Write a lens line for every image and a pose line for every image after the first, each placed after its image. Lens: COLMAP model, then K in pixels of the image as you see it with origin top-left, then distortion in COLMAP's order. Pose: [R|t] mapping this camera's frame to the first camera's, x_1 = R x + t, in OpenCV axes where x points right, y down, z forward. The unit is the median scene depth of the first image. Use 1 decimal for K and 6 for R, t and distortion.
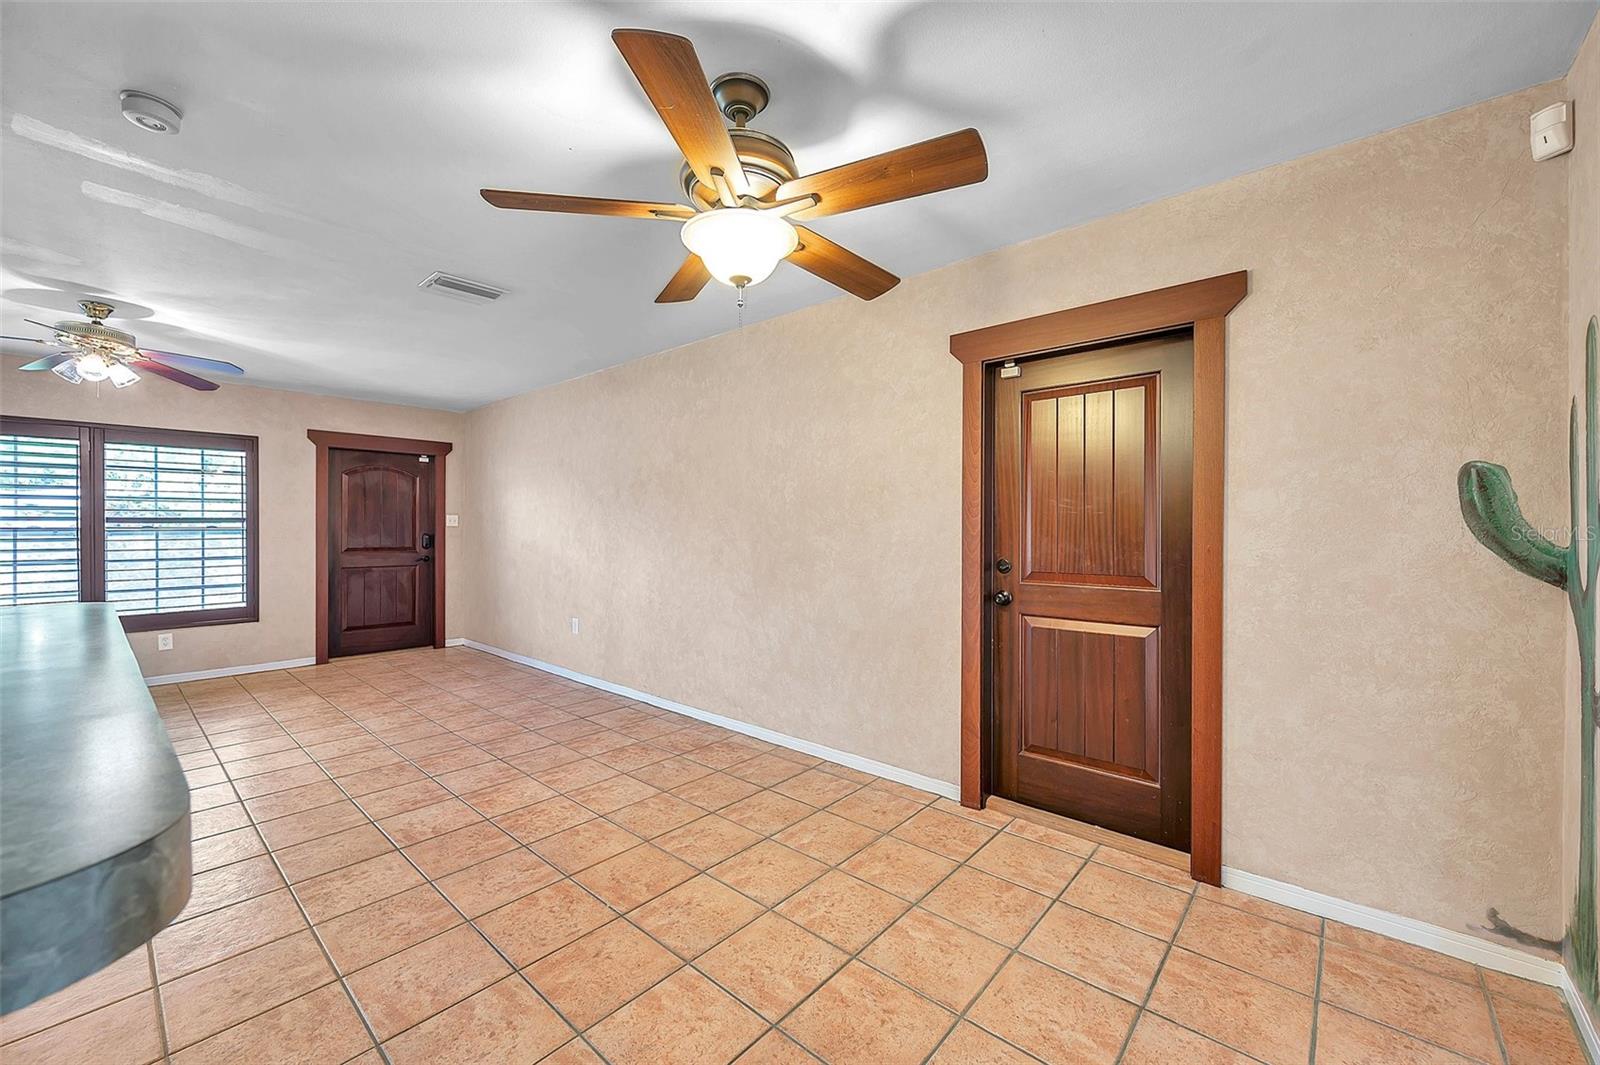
lens RADIAL K [[633.4, 0, 800.7], [0, 633.4, 529.9], [0, 0, 1]] dist [0.000389, -0.000211]
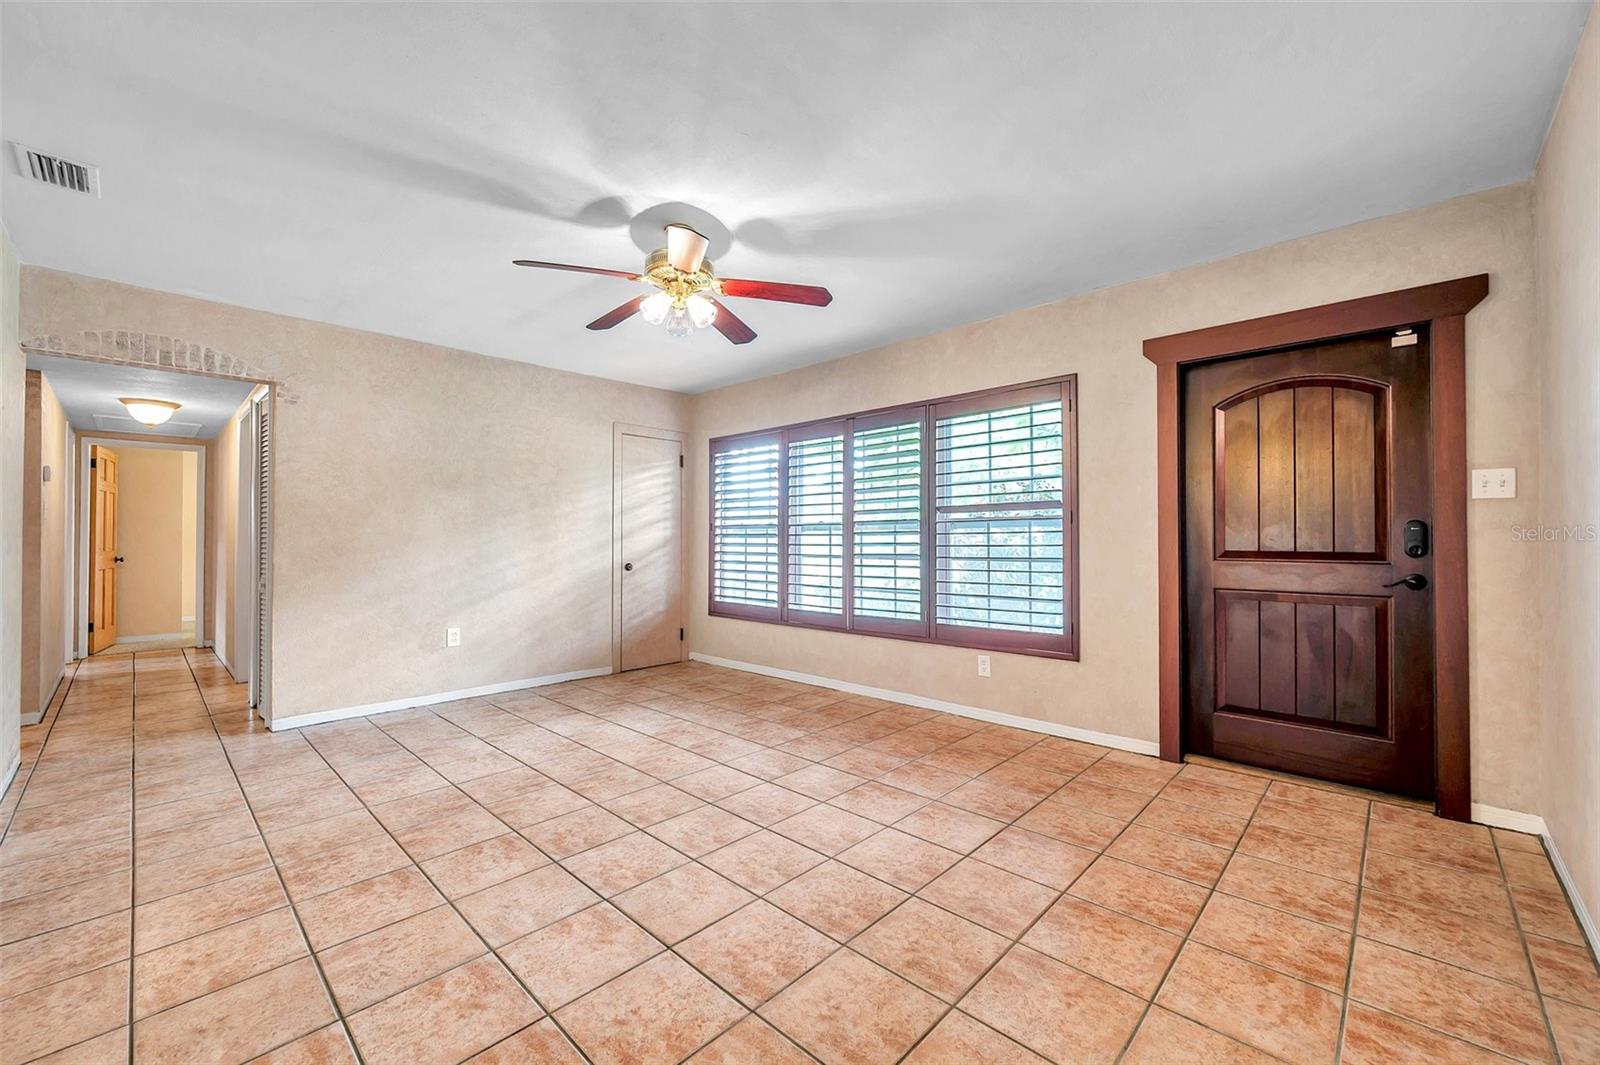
lens RADIAL K [[633.4, 0, 798.8], [0, 633.4, 531.0], [0, 0, 1]] dist [0.000389, -0.000211]
pose [[-0.039407, -0.014317, -0.999121, -0.301815], [-0.000108, 0.999897, -0.014324, 0.032559], [0.999223, -0.000457, -0.039405, 1.097950]]
